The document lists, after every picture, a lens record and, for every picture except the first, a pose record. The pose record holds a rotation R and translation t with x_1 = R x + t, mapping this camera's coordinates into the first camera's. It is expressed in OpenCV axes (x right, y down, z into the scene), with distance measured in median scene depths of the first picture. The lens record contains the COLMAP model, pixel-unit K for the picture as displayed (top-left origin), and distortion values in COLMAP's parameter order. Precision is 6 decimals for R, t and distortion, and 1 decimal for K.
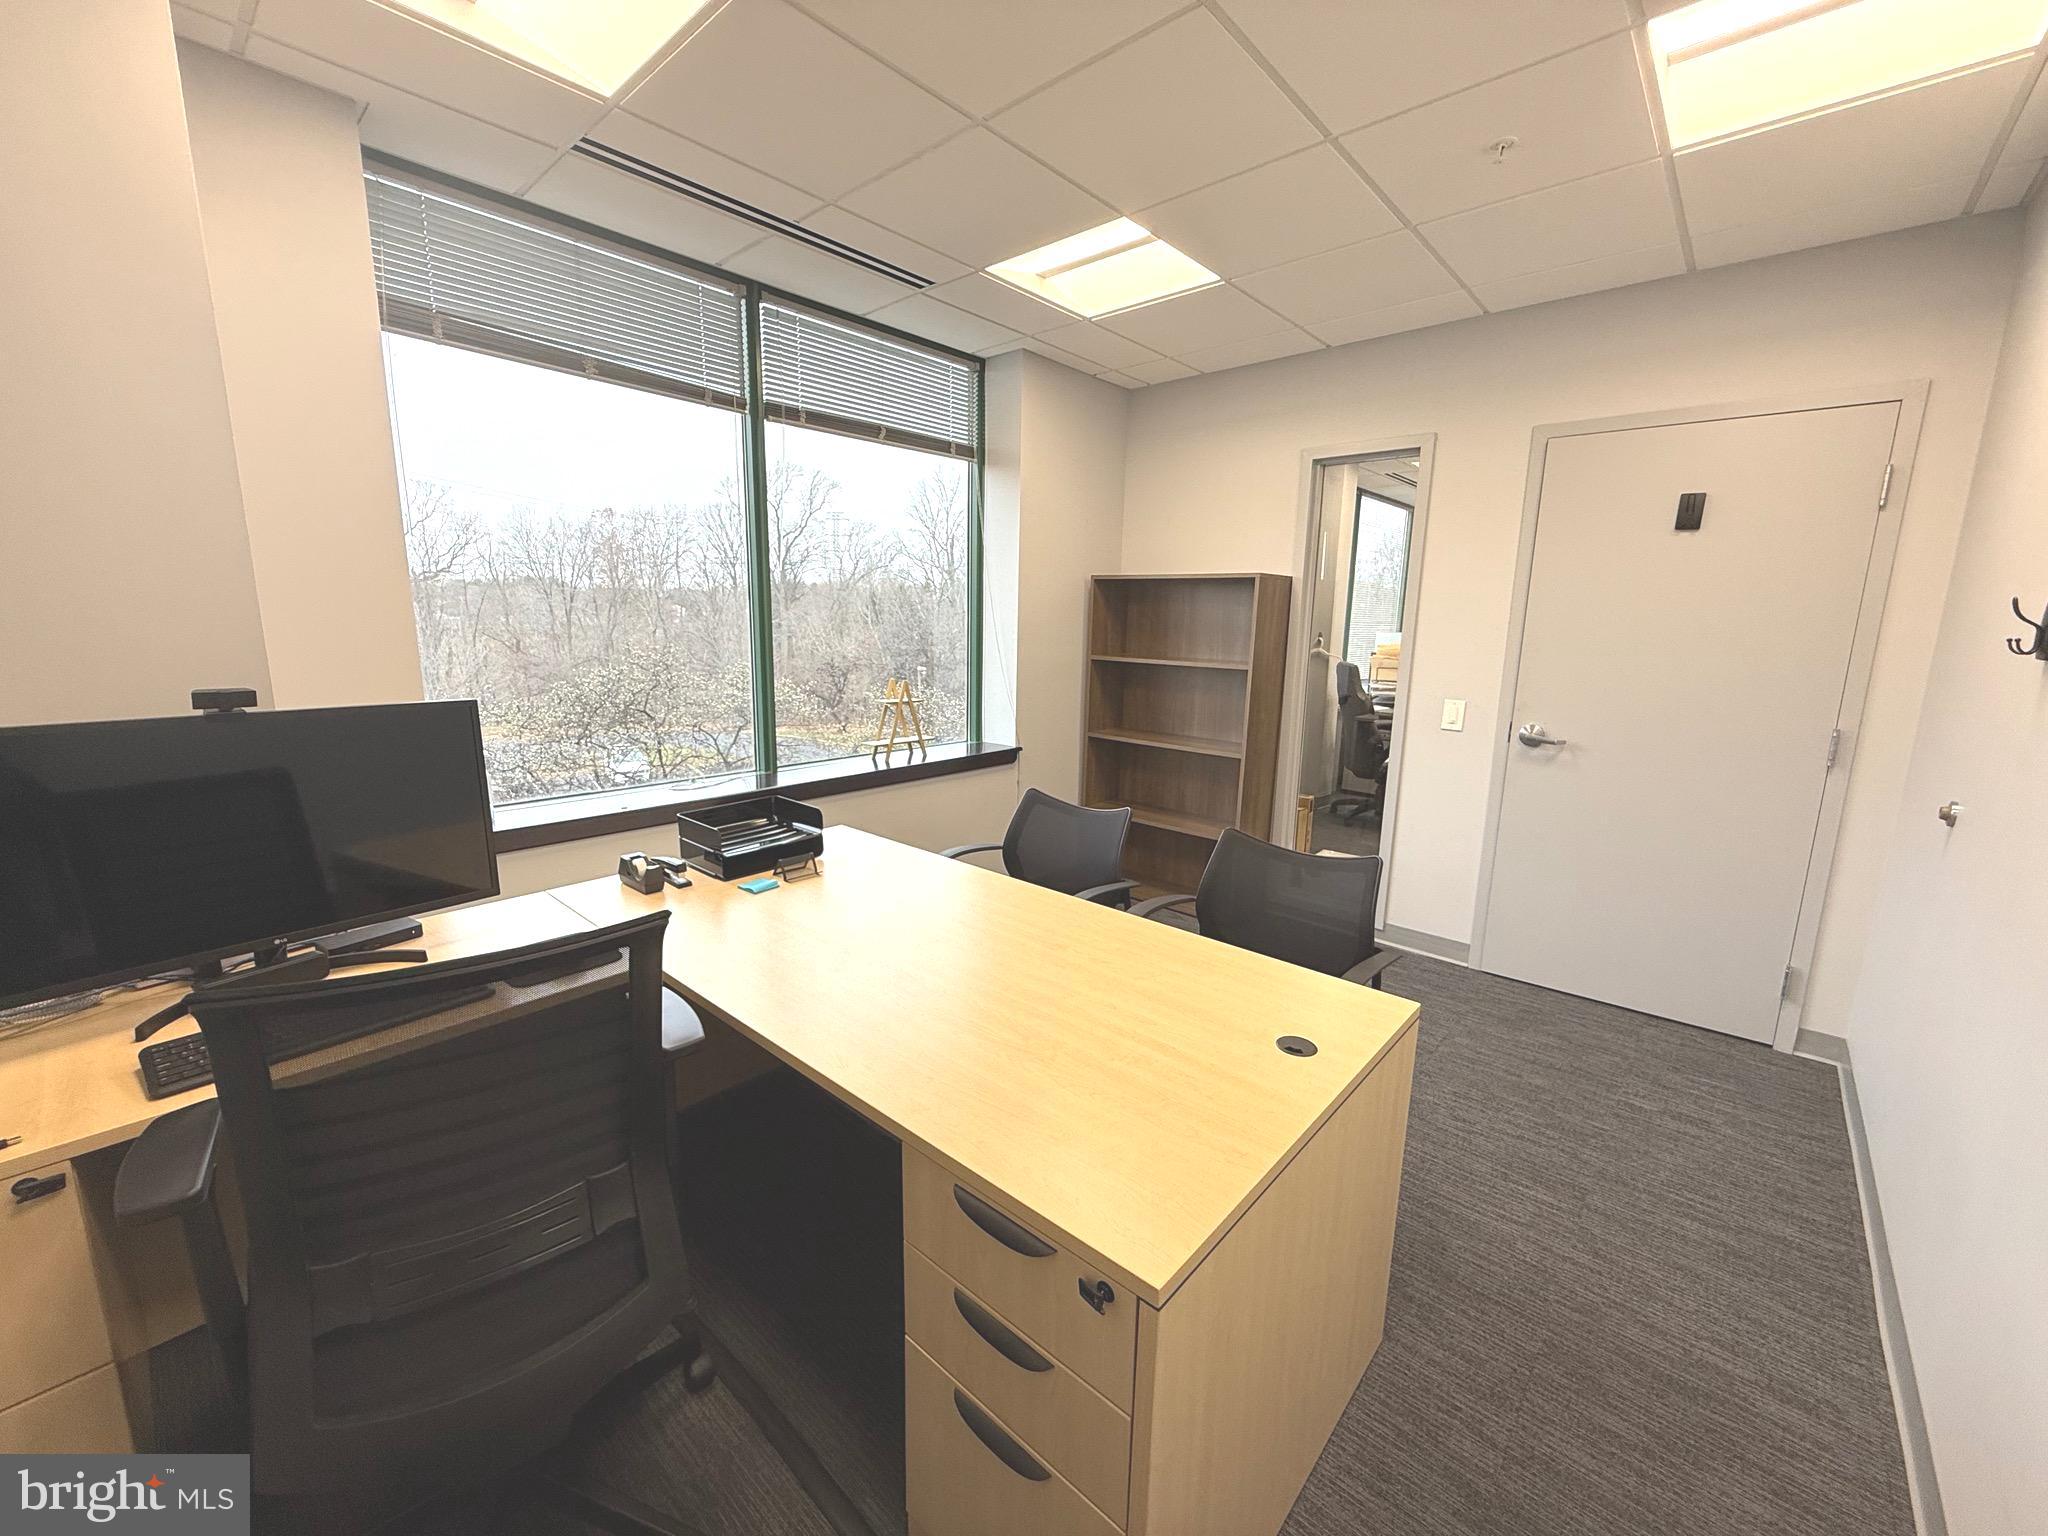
lens RADIAL K [[818.6, 0, 1024.0], [0, 818.6, 768.0], [0, 0, 1]] dist [-0.001745, -0.000421]
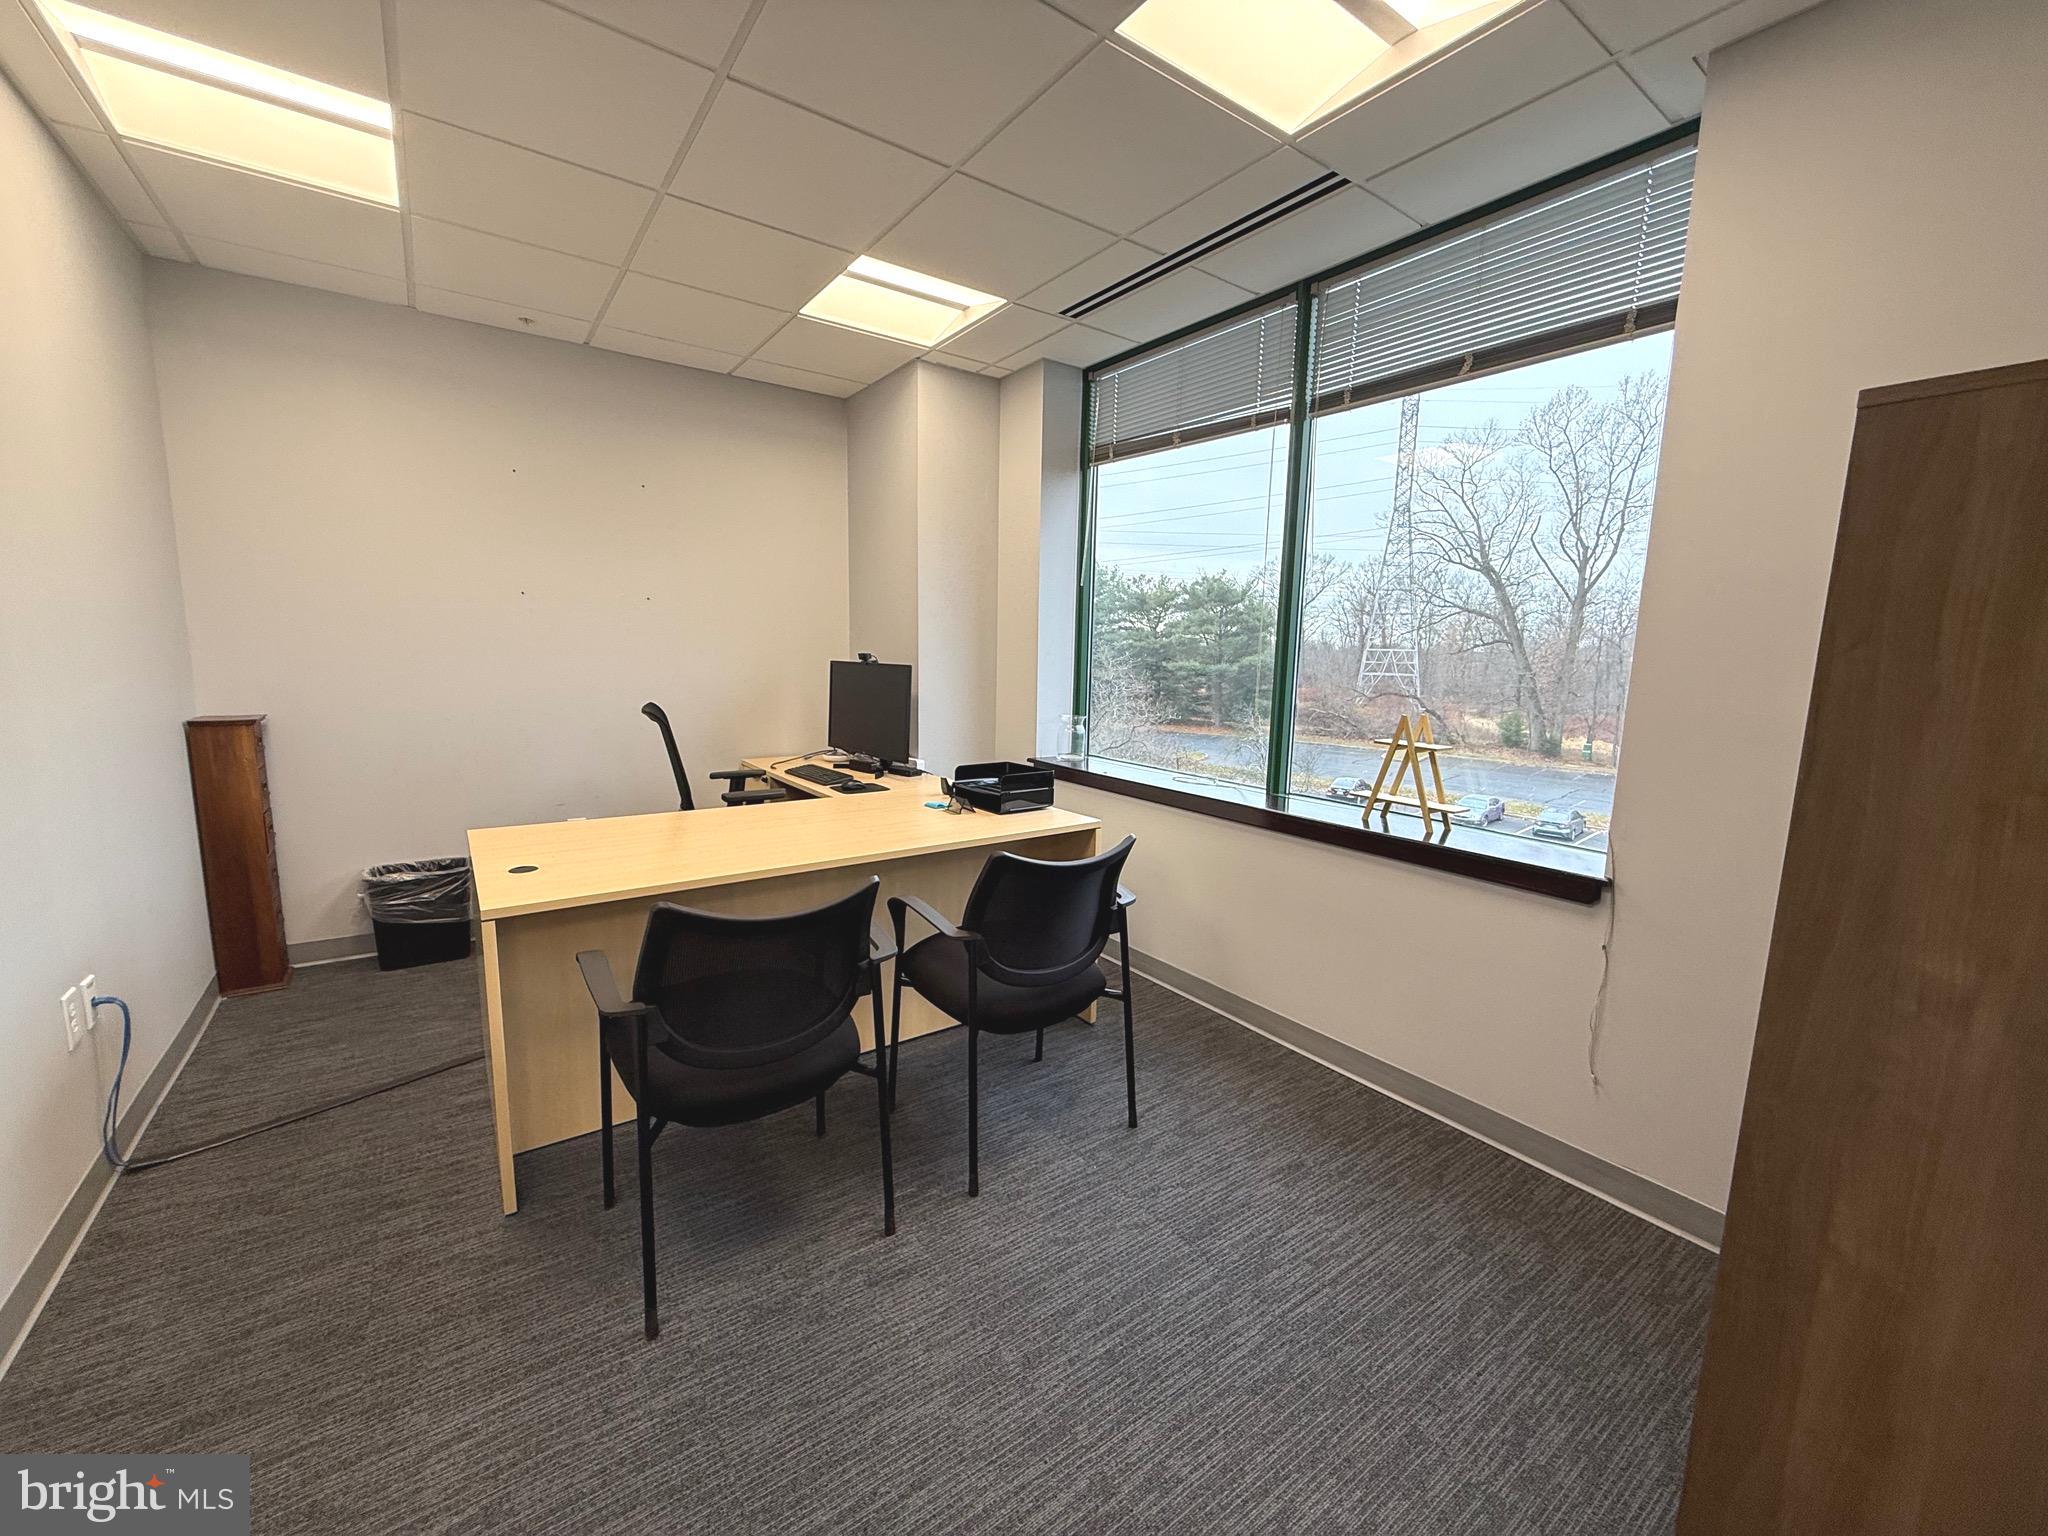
lens RADIAL K [[818.6, 0, 1024.0], [0, 818.6, 768.0], [0, 0, 1]] dist [-0.001745, -0.000421]
pose [[-0.224411, 0.126910, -0.966195, 1.428488], [-0.200768, 0.964193, 0.173277, -0.279026], [0.953589, 0.232866, -0.190896, 1.934414]]
